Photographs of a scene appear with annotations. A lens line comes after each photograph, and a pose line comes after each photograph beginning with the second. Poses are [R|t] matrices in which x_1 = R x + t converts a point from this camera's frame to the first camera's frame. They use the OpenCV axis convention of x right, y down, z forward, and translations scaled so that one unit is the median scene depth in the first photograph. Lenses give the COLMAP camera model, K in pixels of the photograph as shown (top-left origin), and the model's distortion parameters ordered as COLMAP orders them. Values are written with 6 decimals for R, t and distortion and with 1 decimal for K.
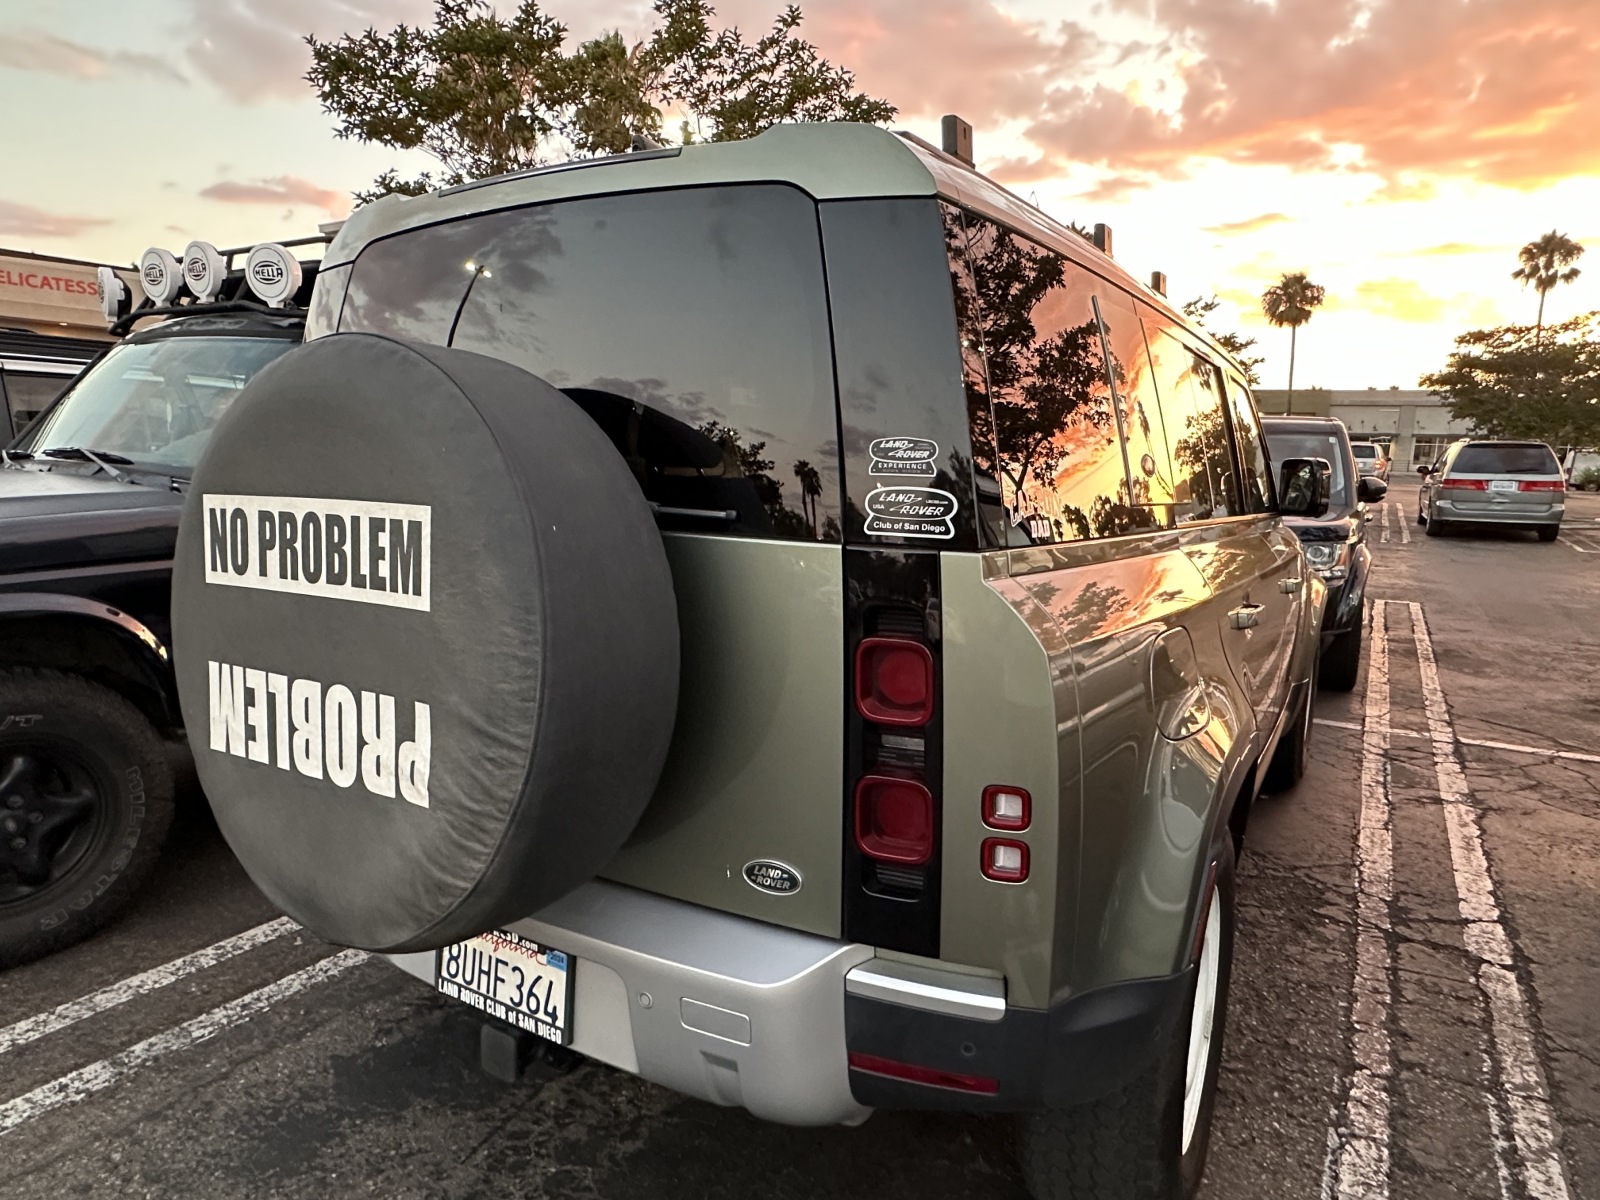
lens RADIAL K [[968.7, 0, 800.0], [0, 968.7, 600.0], [0, 0, 1]] dist [0.003065, -0.002741]
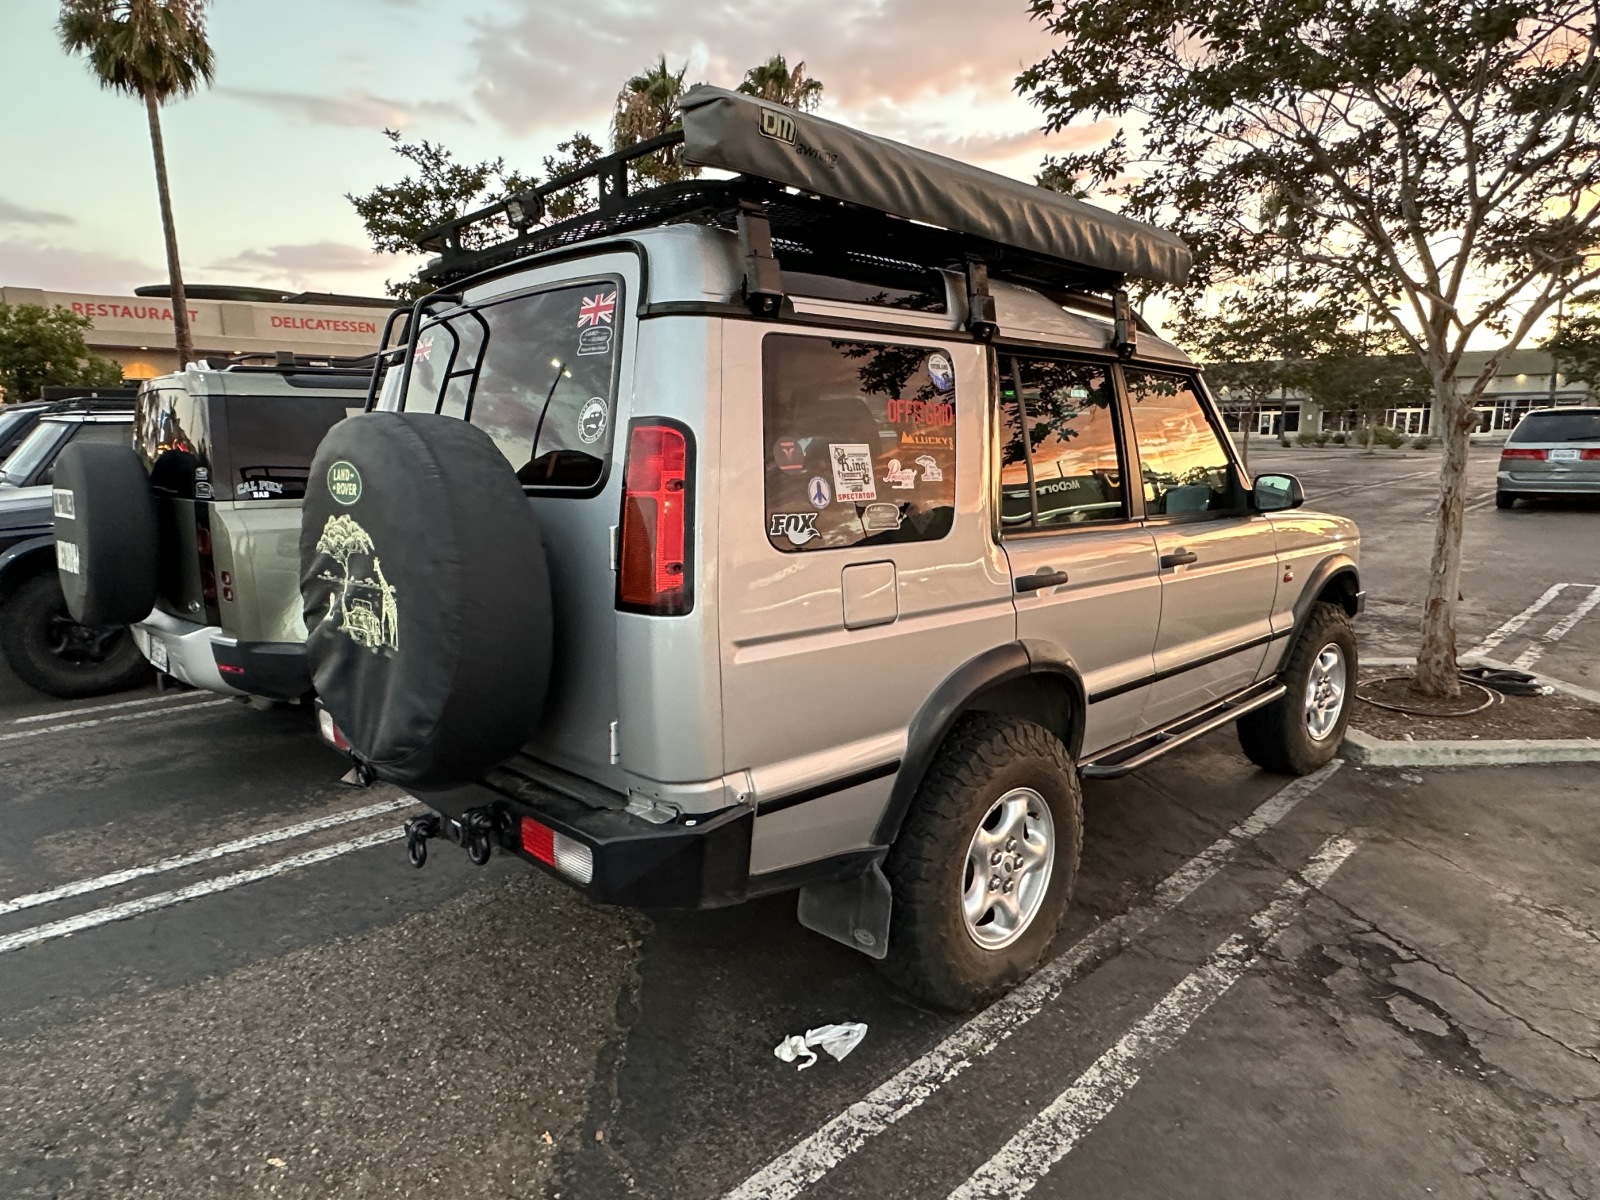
lens RADIAL K [[975.2, 0, 800.0], [0, 975.2, 600.0], [0, 0, 1]] dist [-0.014123, -0.000631]
pose [[0.970674, 0.006998, -0.240297, 0.126731], [-0.003627, 0.999889, 0.014470, 0.010144], [0.240371, -0.013174, 0.970592, -0.076174]]
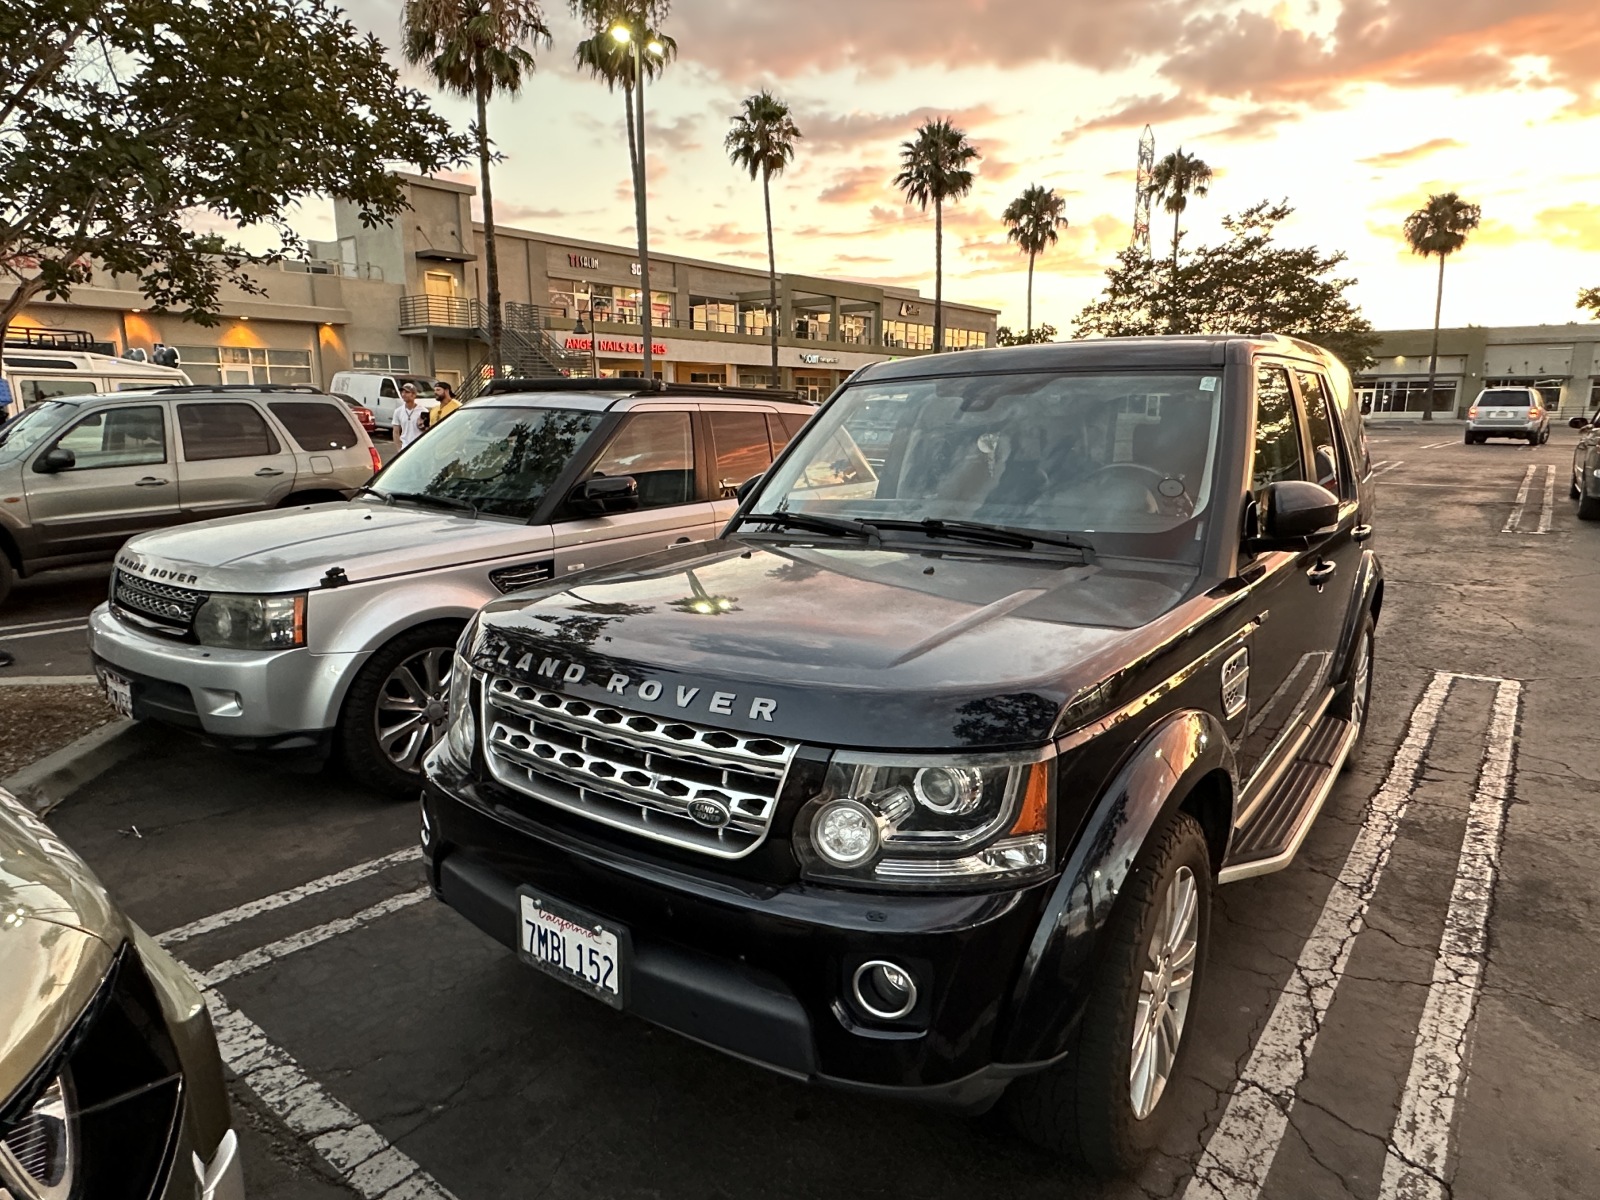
lens RADIAL K [[946.7, 0, 797.9], [0, 946.7, 609.7], [0, 0, 1]] dist [0.001817, 0.002532]
pose [[0.991552, 0.001972, -0.129691, 0.115984], [0.004839, 0.998626, 0.052184, -0.026778], [0.129616, -0.052370, 0.990180, 0.159552]]
